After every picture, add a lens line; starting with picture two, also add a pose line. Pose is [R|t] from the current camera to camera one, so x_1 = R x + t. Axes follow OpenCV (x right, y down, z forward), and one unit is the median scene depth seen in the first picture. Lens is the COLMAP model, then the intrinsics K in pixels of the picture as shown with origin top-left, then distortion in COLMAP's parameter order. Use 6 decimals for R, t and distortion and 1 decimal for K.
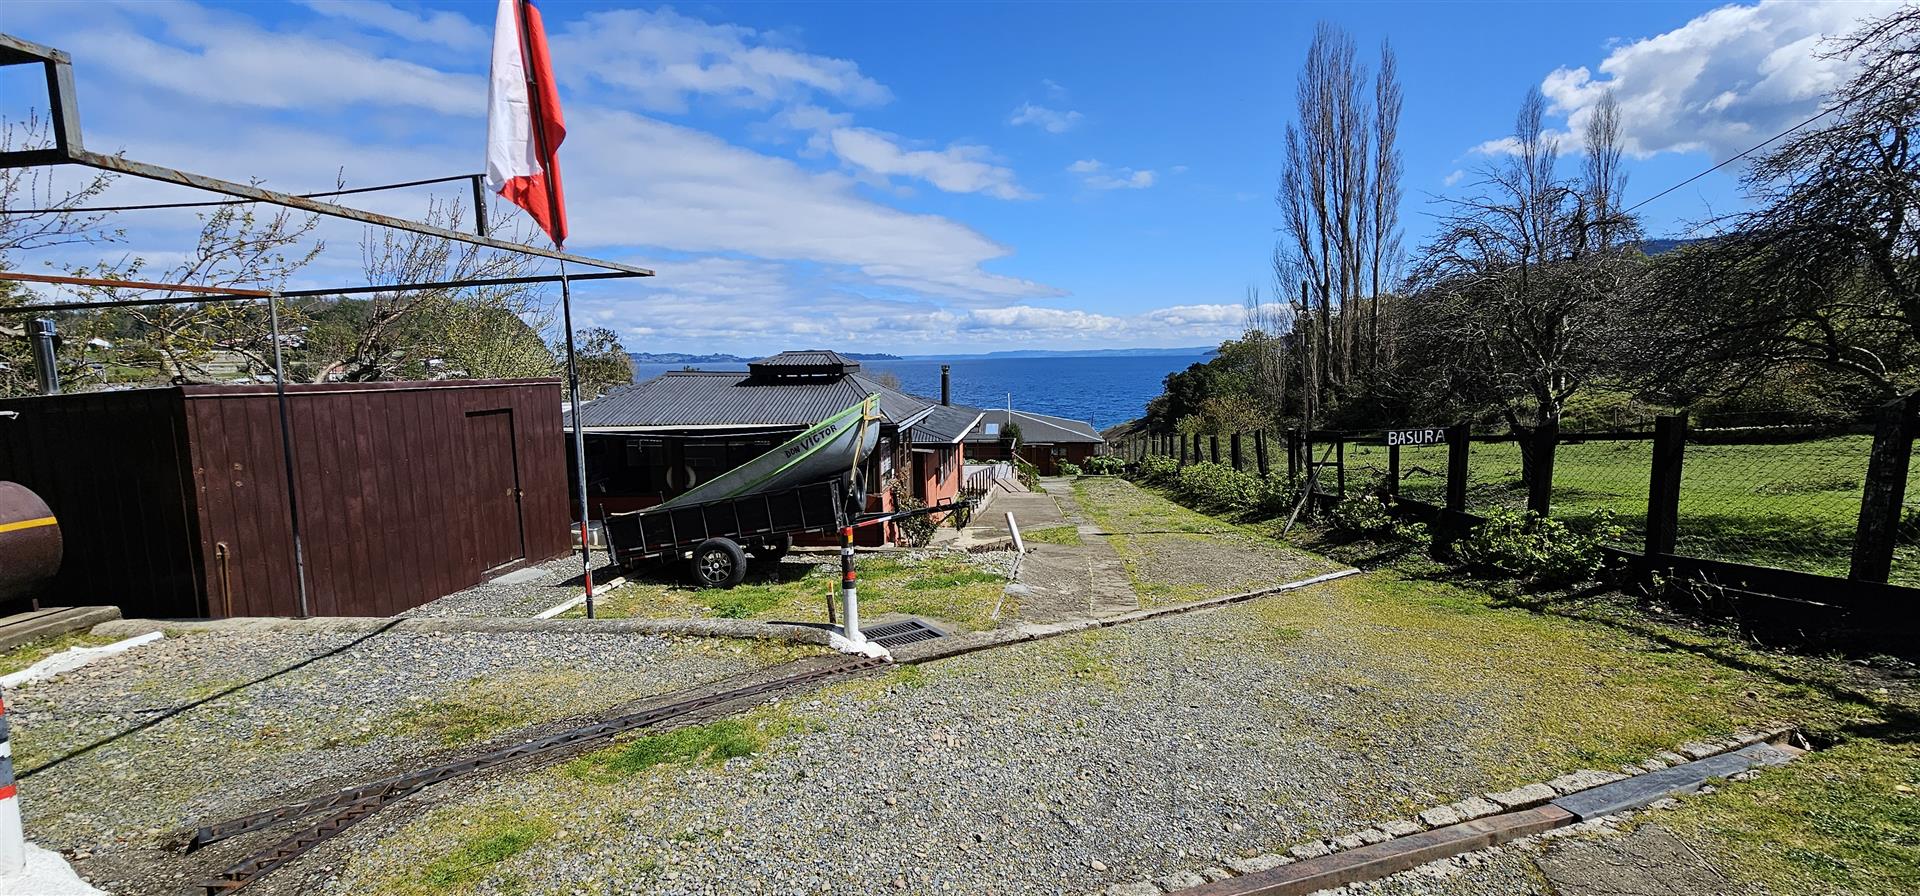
lens RADIAL K [[774.2, 0, 958.1], [0, 774.2, 459.2], [0, 0, 1]] dist [-0.007952, 0.002546]
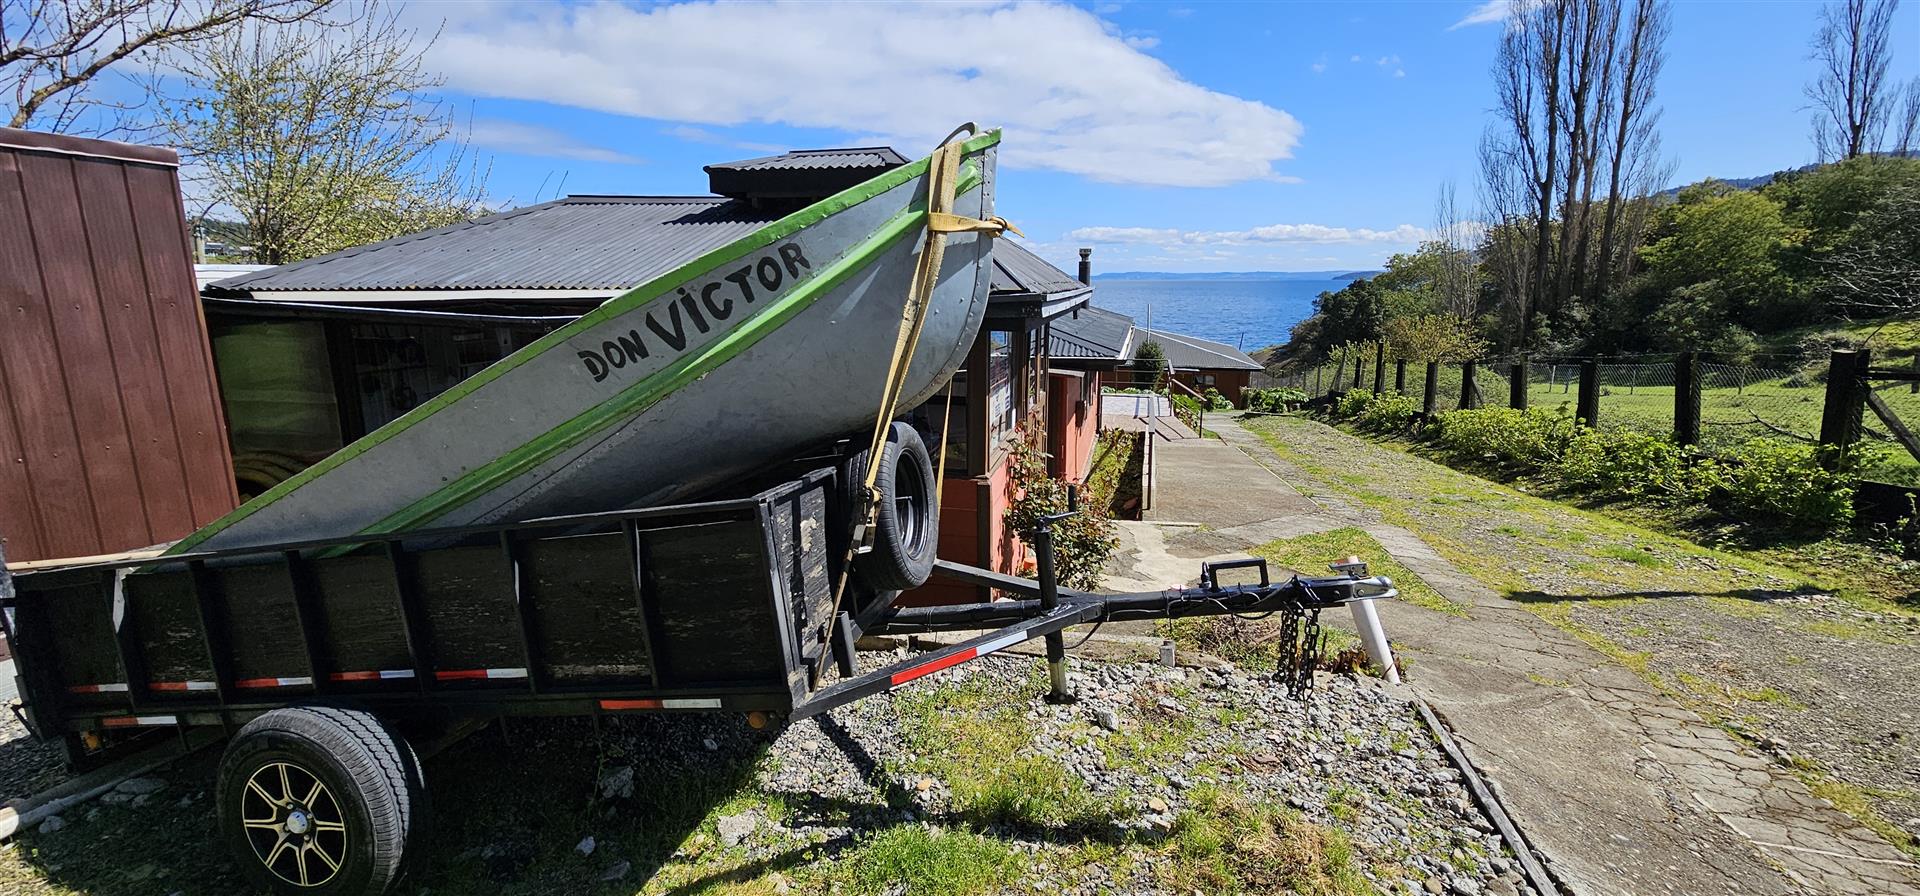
lens RADIAL K [[774.2, 0, 965.5], [0, 774.2, 443.2], [0, 0, 1]] dist [-0.007952, 0.002546]
pose [[0.991371, 0.042046, -0.124156, -0.012043], [-0.032017, 0.996143, 0.081693, -0.001032], [0.127112, -0.077013, 0.988894, 0.118020]]
